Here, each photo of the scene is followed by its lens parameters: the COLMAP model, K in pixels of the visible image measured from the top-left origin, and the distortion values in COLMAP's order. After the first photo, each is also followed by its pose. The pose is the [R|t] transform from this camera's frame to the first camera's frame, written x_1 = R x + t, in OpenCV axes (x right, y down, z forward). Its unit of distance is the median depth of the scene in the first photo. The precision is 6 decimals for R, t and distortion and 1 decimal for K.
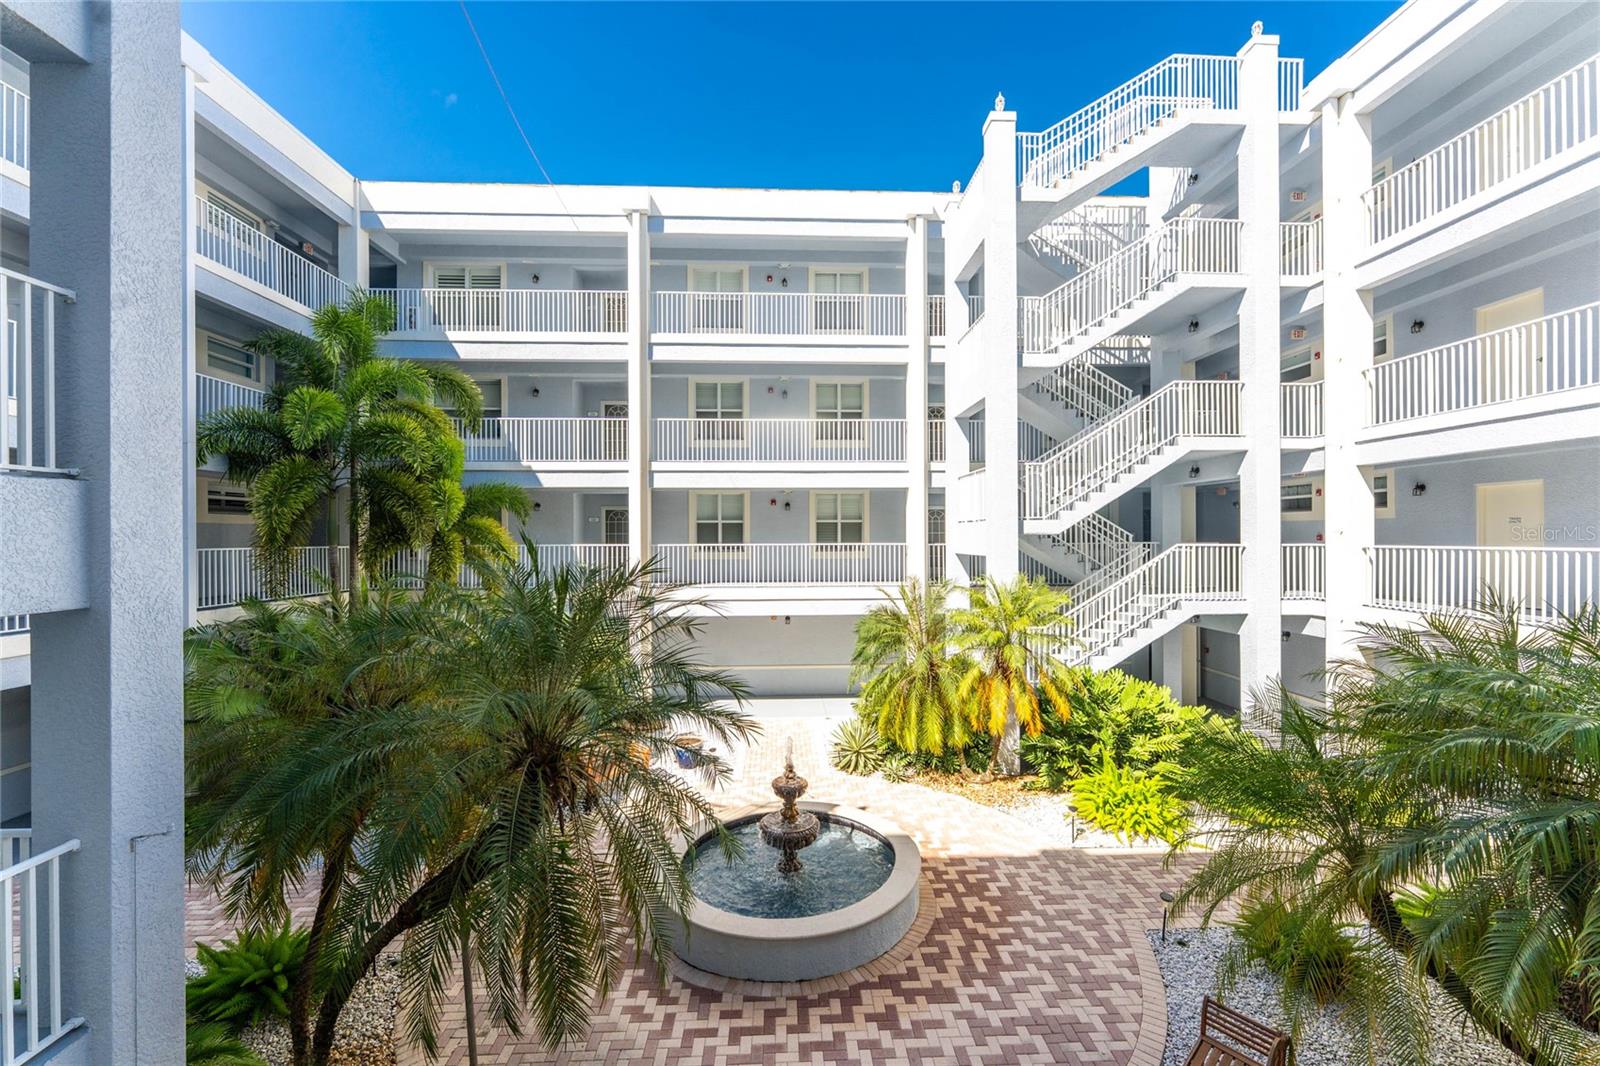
lens RADIAL K [[648.4, 0, 797.6], [0, 648.4, 528.4], [0, 0, 1]] dist [-0.003969, -0.000227]
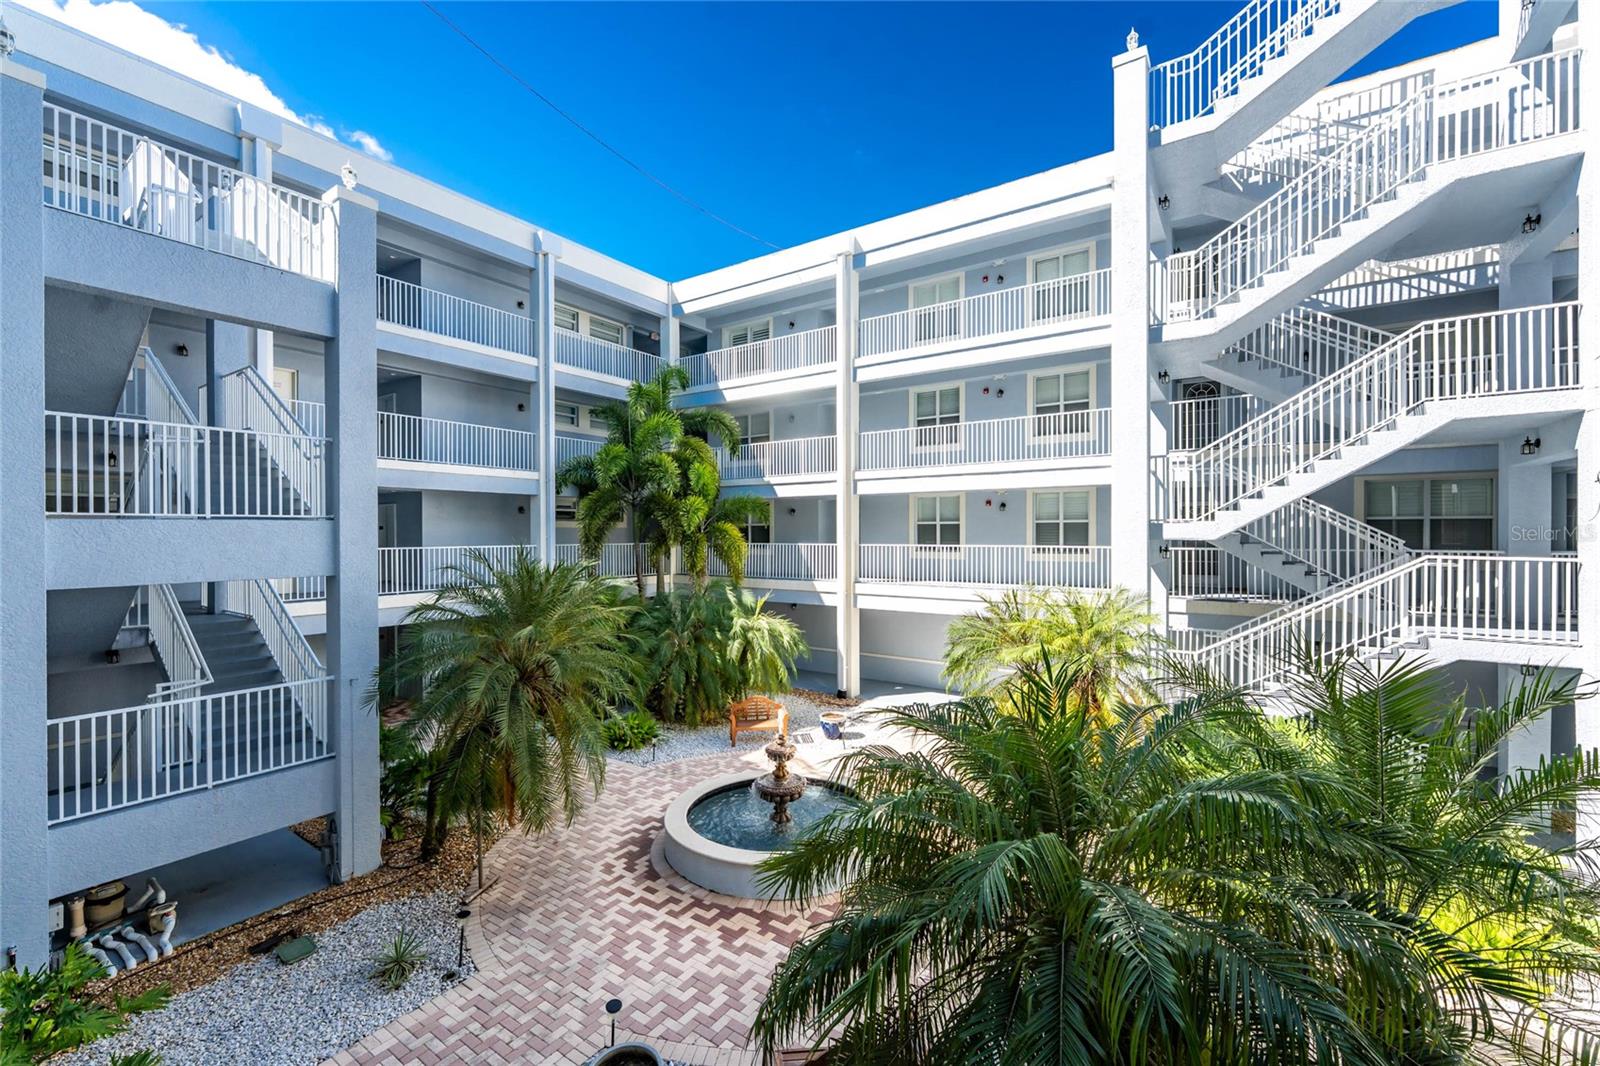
lens RADIAL K [[648.1, 0, 800.2], [0, 648.1, 524.8], [0, 0, 1]] dist [-0.009720, -0.000279]
pose [[0.802793, -0.006000, -0.596228, 0.374171], [0.004567, 0.999982, -0.003913, -0.005921], [0.596241, 0.000419, 0.802806, 0.035142]]
